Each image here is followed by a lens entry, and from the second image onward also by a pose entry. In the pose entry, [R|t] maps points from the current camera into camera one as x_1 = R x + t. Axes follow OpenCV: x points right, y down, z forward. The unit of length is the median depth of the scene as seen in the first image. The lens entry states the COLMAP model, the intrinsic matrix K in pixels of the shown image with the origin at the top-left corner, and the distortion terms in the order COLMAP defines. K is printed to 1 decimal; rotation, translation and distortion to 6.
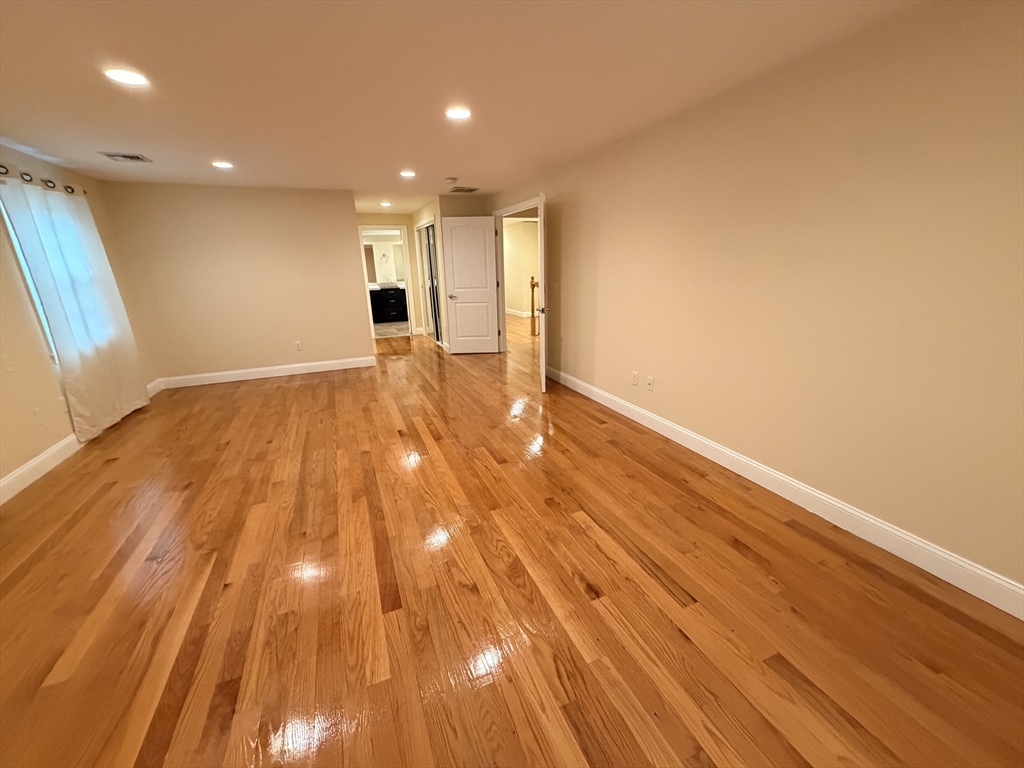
lens RADIAL K [[407.4, 0, 514.8], [0, 407.4, 389.2], [0, 0, 1]] dist [0.000437, -0.000299]
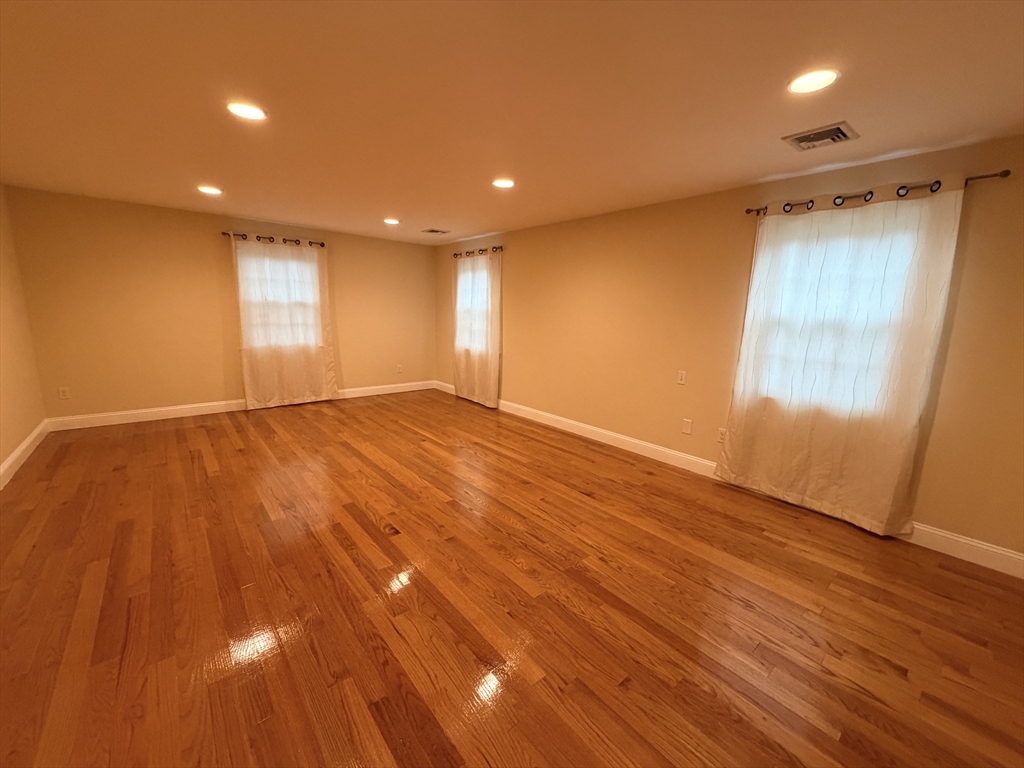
lens RADIAL K [[407.4, 0, 510.8], [0, 407.4, 387.6], [0, 0, 1]] dist [0.000437, -0.000299]
pose [[-0.956425, 0.054771, -0.286795, -0.325228], [-0.091656, 0.876277, 0.473010, -0.536324], [0.277219, 0.478685, -0.833073, 1.746585]]
